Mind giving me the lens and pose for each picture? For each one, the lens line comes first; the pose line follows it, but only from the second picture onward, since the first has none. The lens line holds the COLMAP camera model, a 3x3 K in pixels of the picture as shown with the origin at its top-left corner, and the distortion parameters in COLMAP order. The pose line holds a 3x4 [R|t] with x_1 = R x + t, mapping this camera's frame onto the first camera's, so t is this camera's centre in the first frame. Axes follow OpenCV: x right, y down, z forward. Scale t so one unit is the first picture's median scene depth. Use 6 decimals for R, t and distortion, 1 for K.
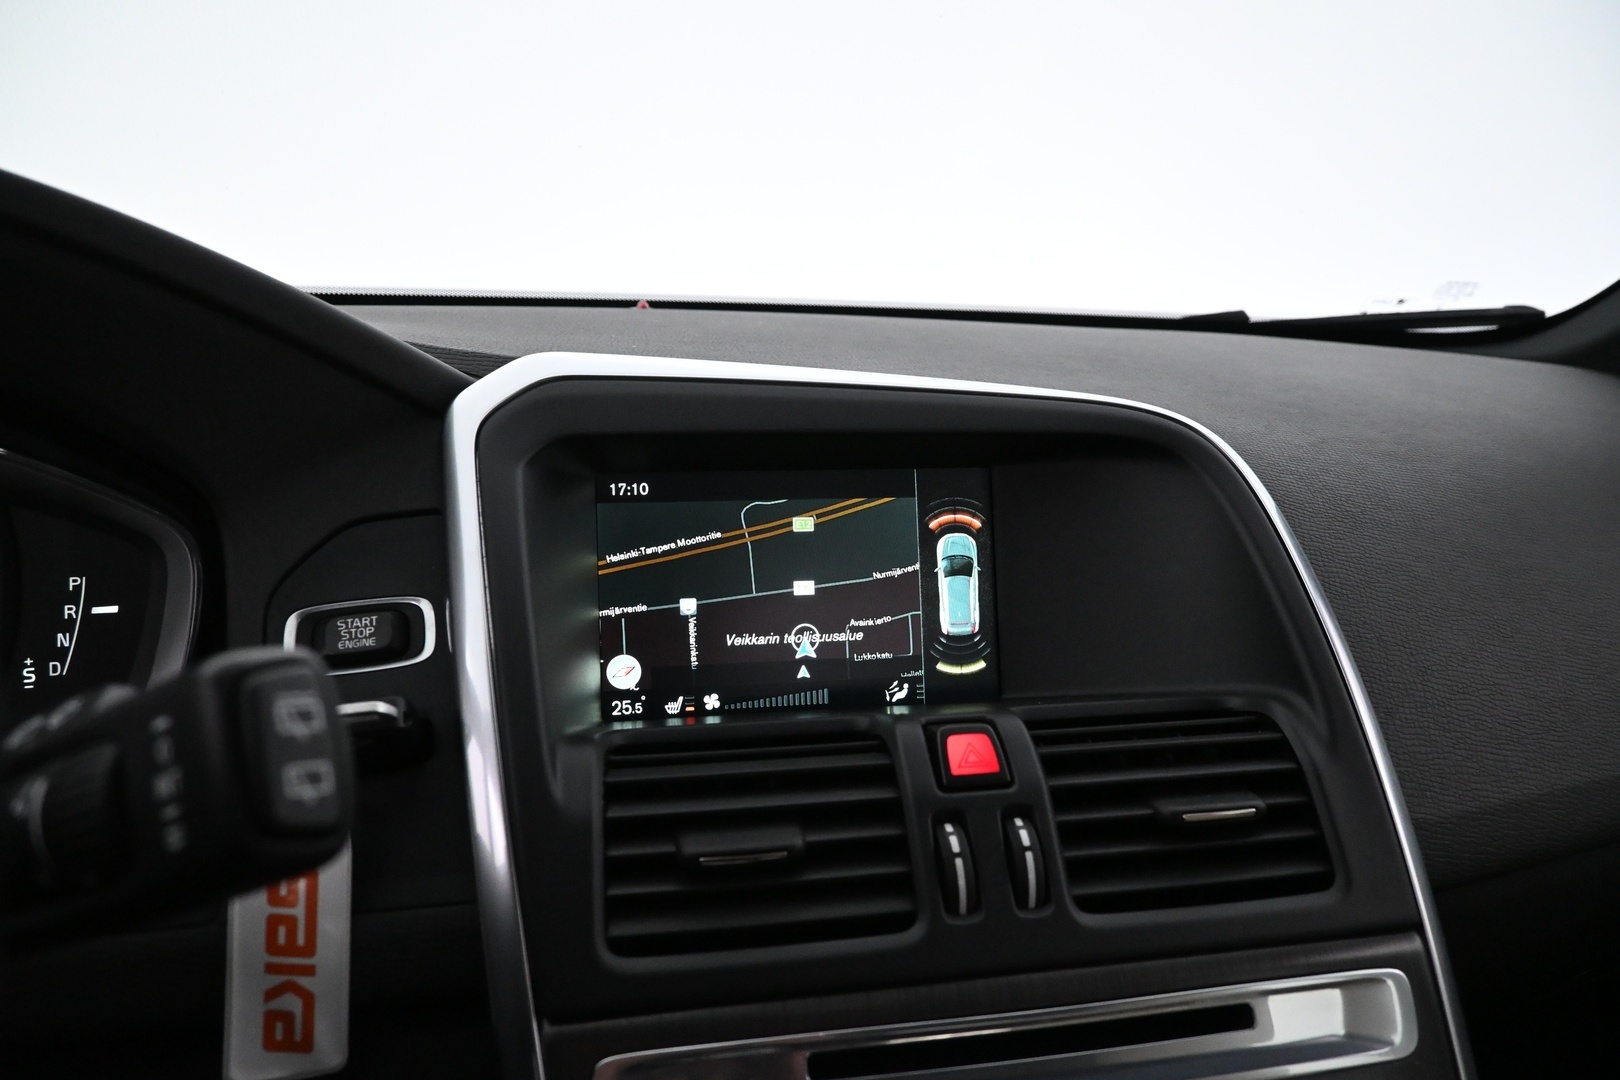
lens RADIAL K [[1089.6, 0, 810.8], [0, 1089.6, 534.1], [0, 0, 1]] dist [-0.005180, 0.000403]
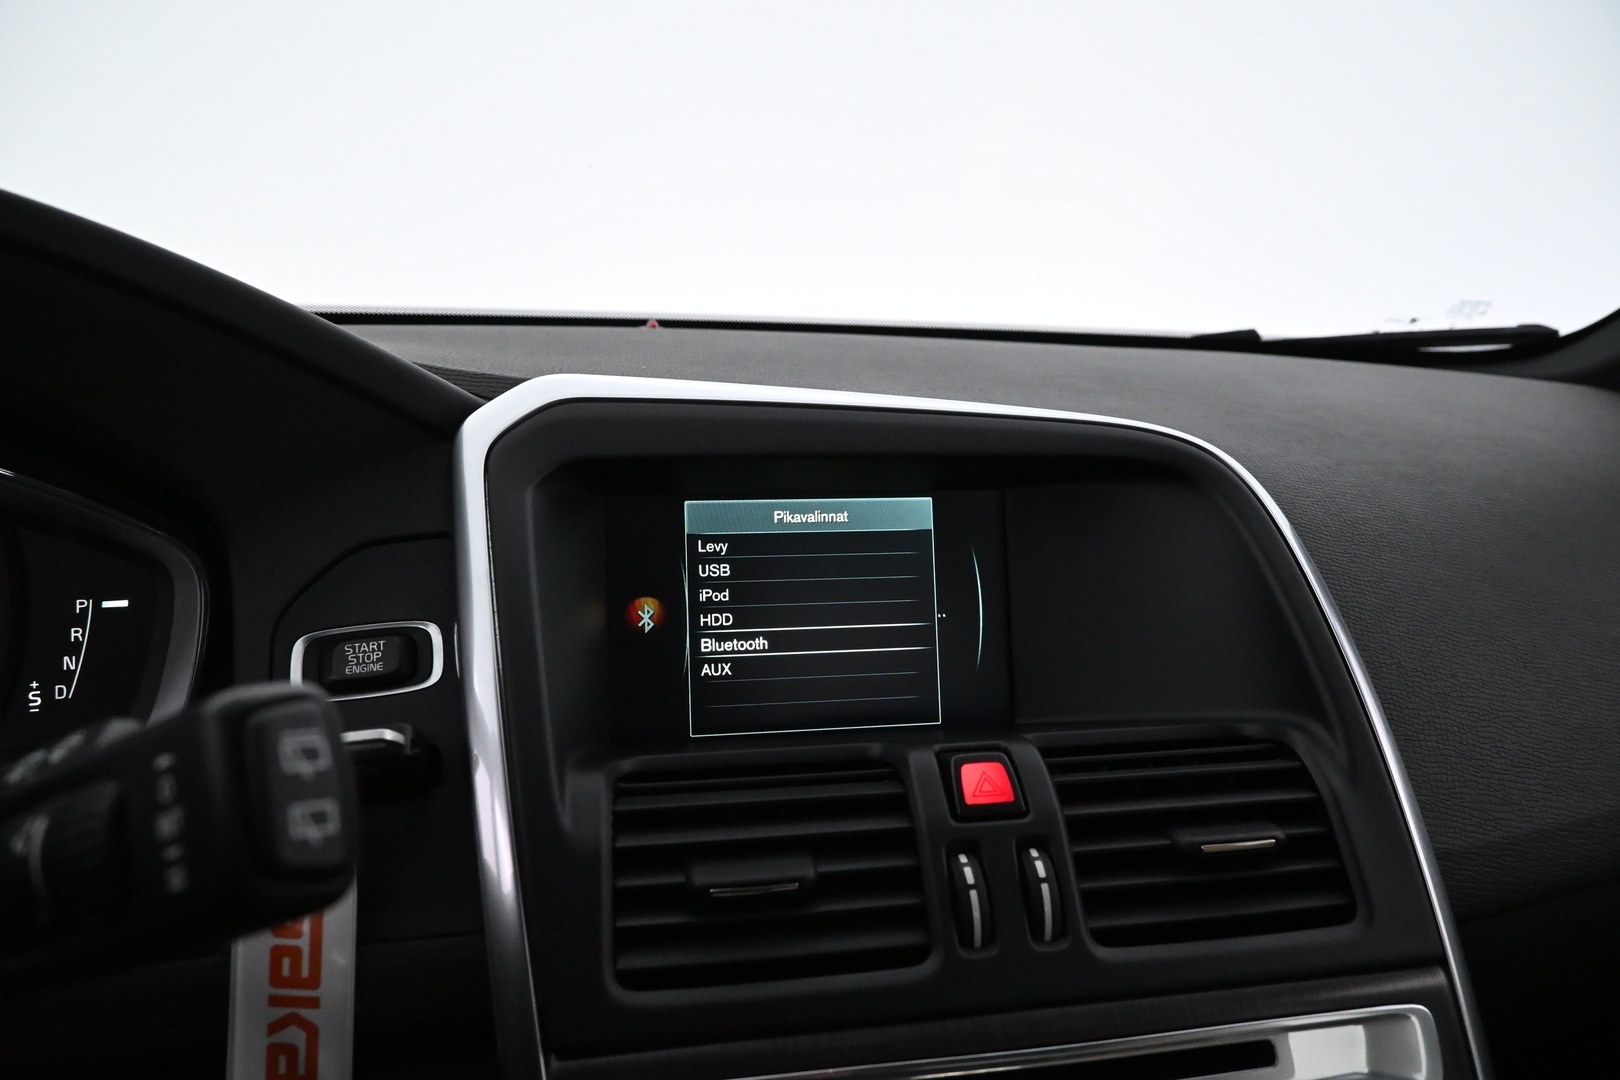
lens RADIAL K [[1089.6, 0, 810.6], [0, 1089.6, 533.5], [0, 0, 1]] dist [-0.005180, 0.000403]
pose [[0.999976, 0.001683, -0.006684, -0.004480], [-0.001781, 0.999891, -0.014638, -0.008546], [0.006659, 0.014650, 0.999871, 0.010743]]
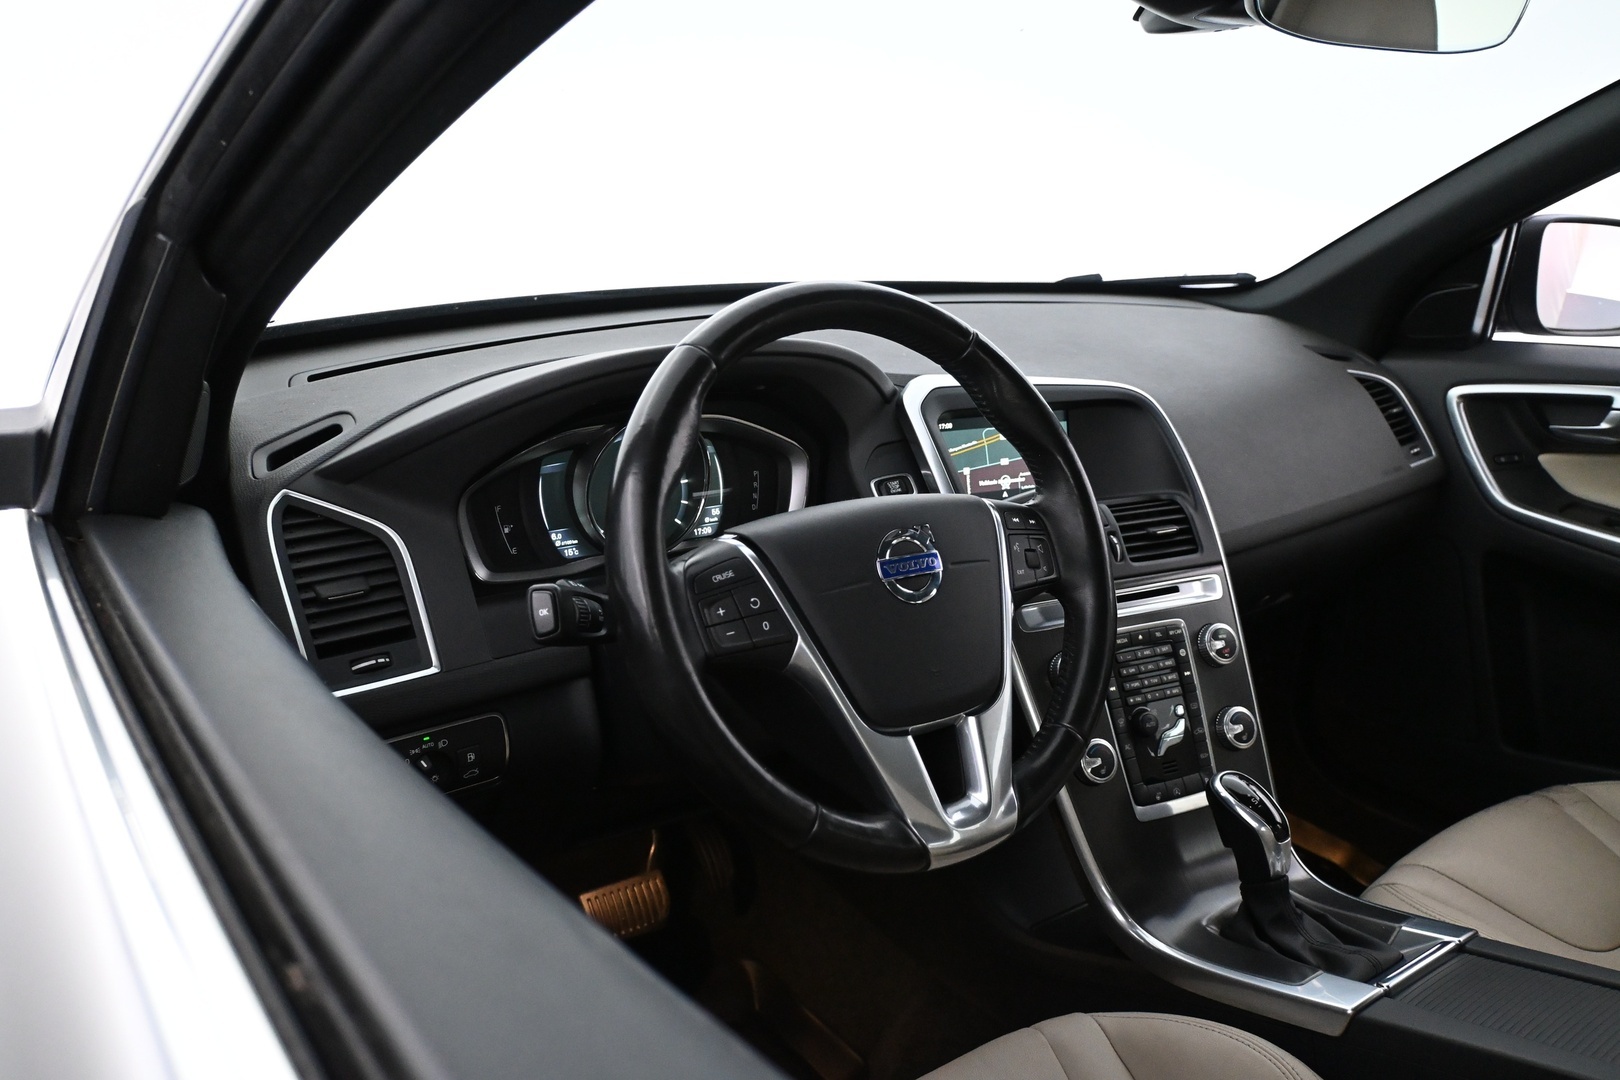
lens RADIAL K [[1249.8, 0, 809.1], [0, 1249.8, 538.5], [0, 0, 1]] dist [-0.017465, -0.001851]
pose [[0.964283, -0.059209, 0.258170, -1.488089], [0.020290, 0.988343, 0.150884, -0.273773], [-0.264094, -0.140257, 0.954244, -2.075557]]
